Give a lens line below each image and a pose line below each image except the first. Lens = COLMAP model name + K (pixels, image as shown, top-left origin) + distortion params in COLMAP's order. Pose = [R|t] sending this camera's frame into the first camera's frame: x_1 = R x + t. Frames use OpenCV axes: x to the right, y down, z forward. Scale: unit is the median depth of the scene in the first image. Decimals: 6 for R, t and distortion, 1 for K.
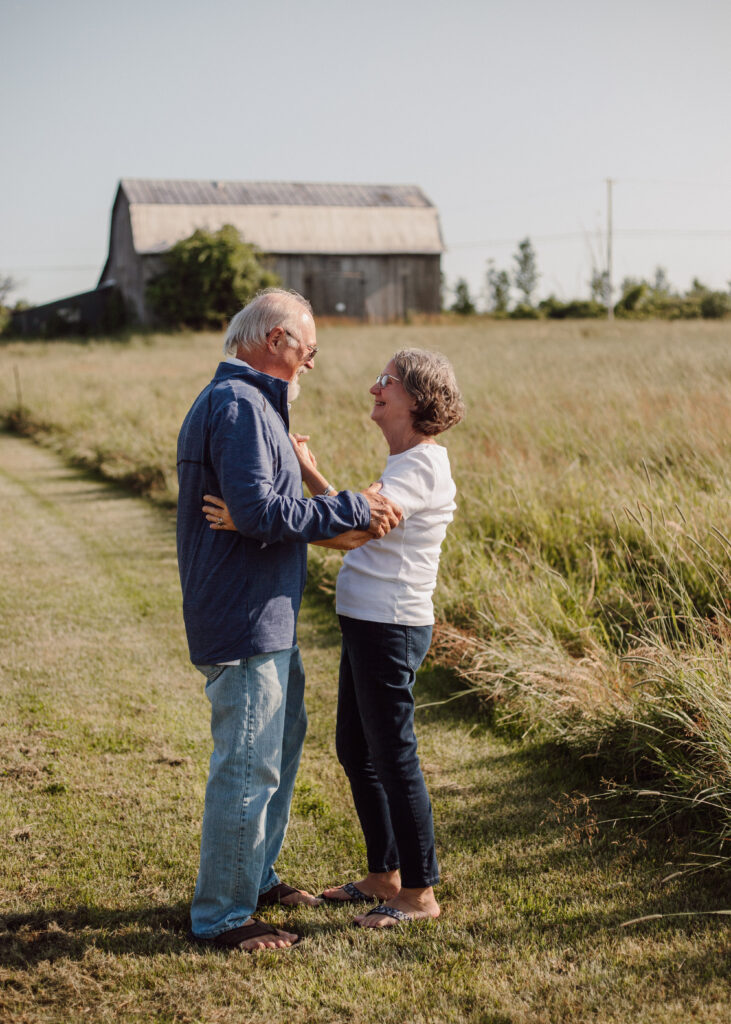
lens RADIAL K [[1753.4, 0, 367.9], [0, 1753.4, 490.9], [0, 0, 1]] dist [-0.027357, -0.119400]
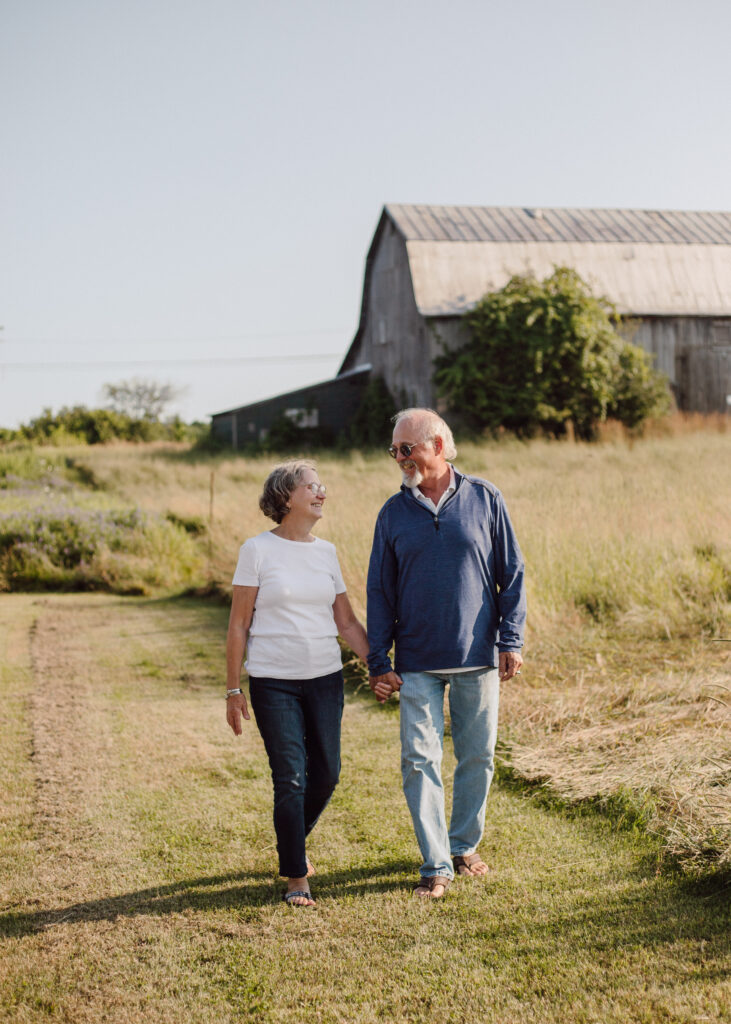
lens RADIAL K [[1610.9, 0, 365.5], [0, 1610.9, 512.0], [0, 0, 1]] dist [-0.049612, -0.197131]
pose [[0.998787, -0.010258, -0.048157, -0.104171], [0.007693, 0.998557, -0.053142, -0.029497], [0.048633, 0.052707, 0.997425, 0.358215]]
